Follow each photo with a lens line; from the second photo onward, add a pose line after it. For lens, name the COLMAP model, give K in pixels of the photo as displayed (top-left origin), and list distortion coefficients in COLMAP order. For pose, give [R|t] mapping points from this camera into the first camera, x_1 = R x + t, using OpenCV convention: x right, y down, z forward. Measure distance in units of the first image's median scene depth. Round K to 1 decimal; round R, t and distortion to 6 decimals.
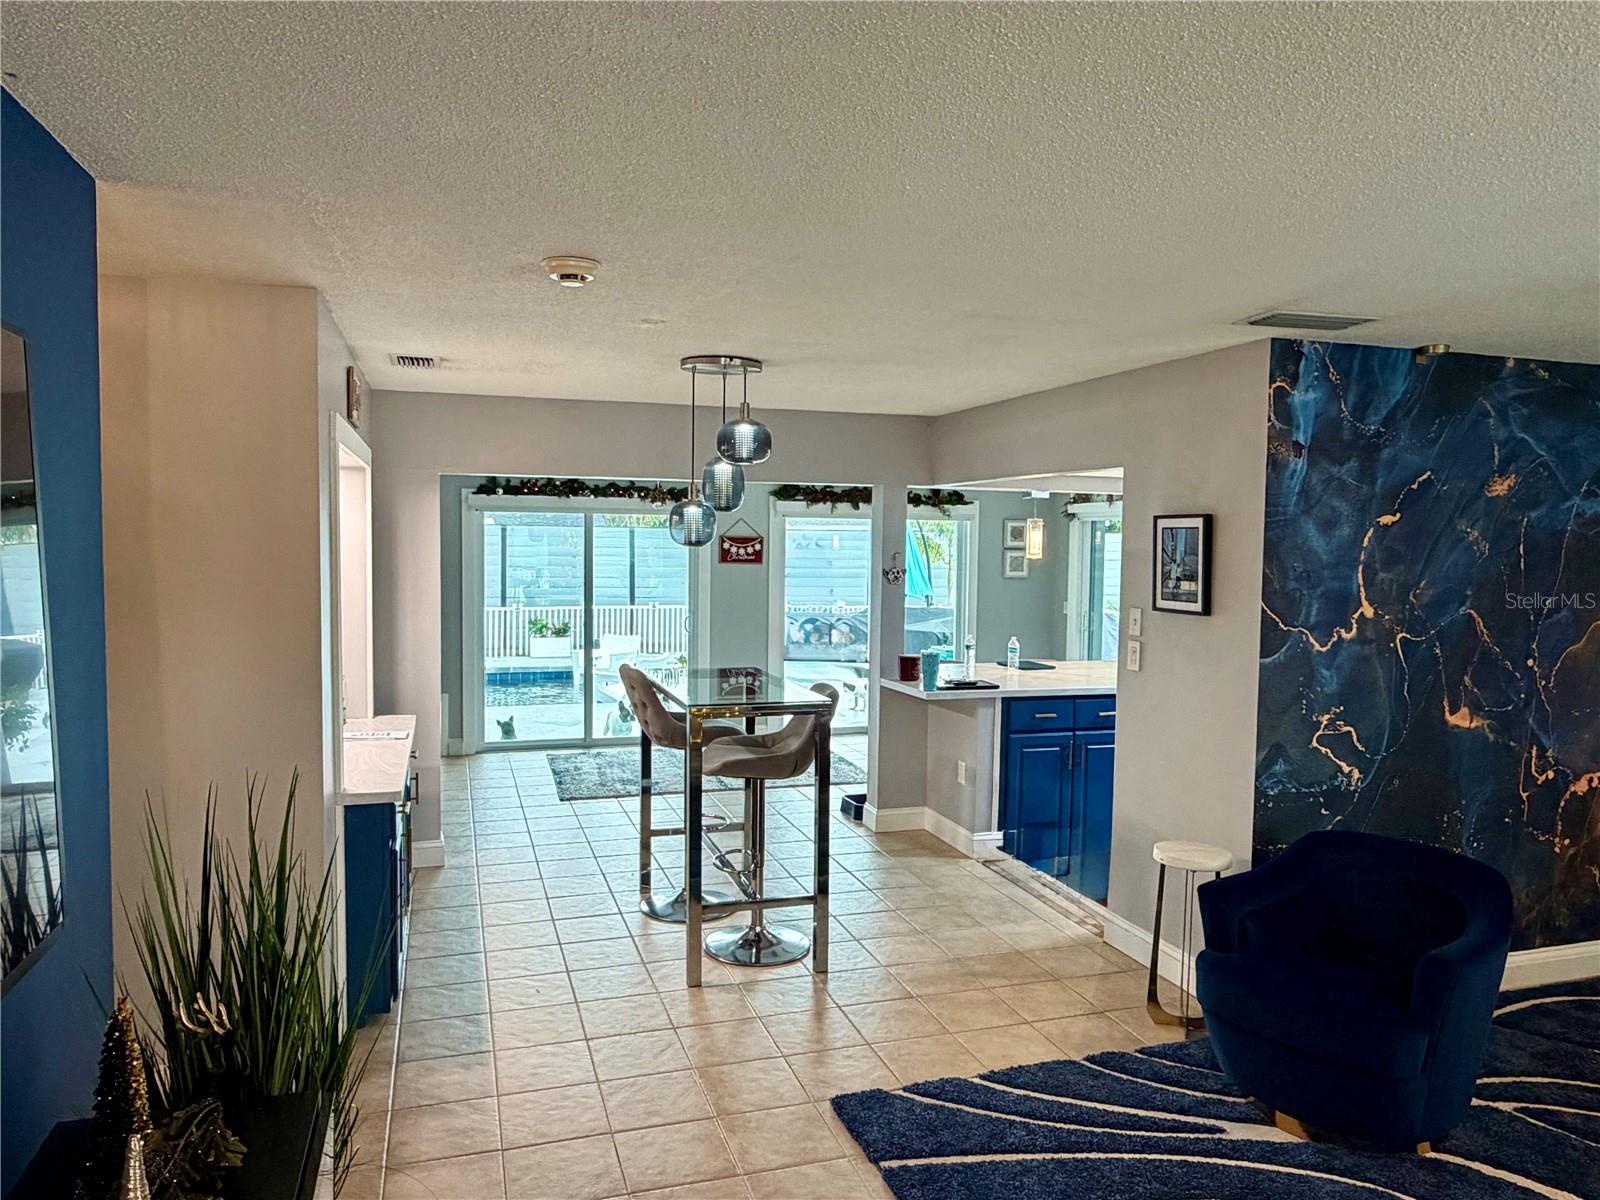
lens RADIAL K [[1102.8, 0, 773.7], [0, 1102.8, 598.4], [0, 0, 1]] dist [-0.001804, 0.000428]
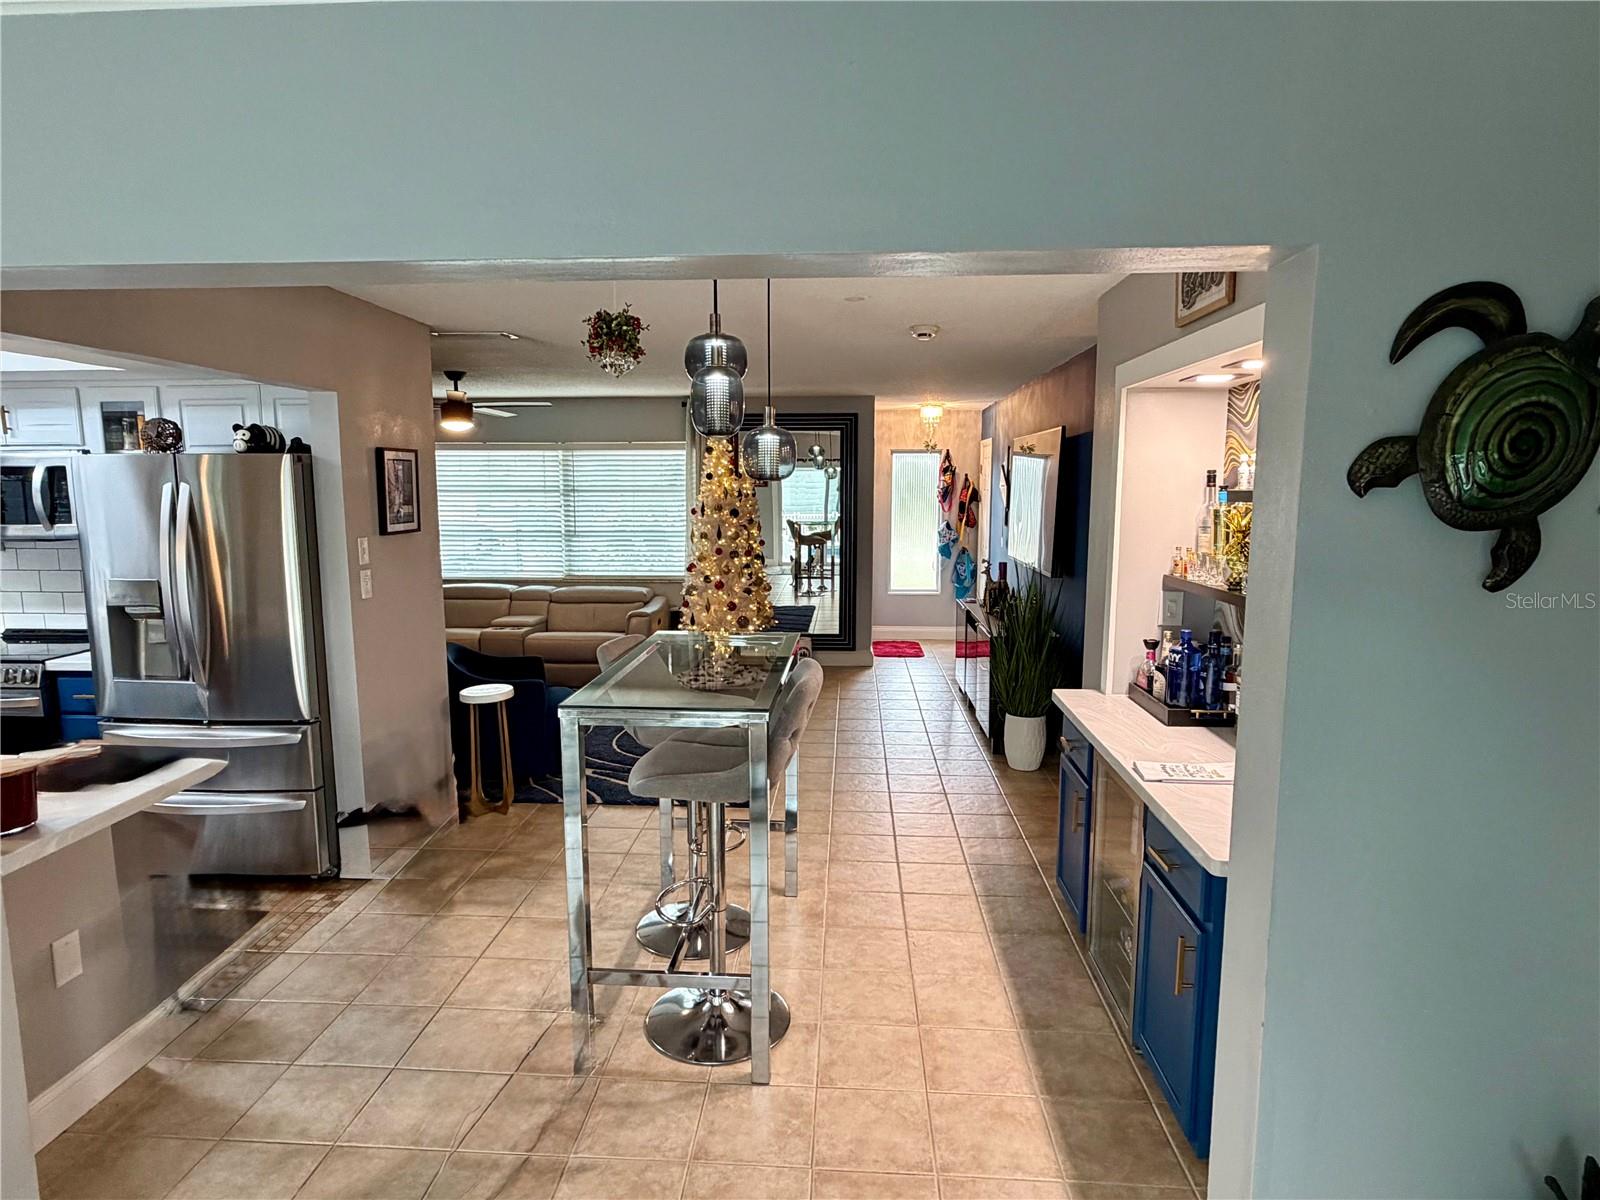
lens RADIAL K [[900.9, 0, 790.9], [0, 900.9, 603.1], [0, 0, 1]] dist [-0.000454, 0.003203]
pose [[-0.936695, -0.057925, 0.345323, -0.277071], [0.007810, 0.982520, 0.185994, -0.070108], [-0.350060, 0.176916, -0.919869, 1.384253]]
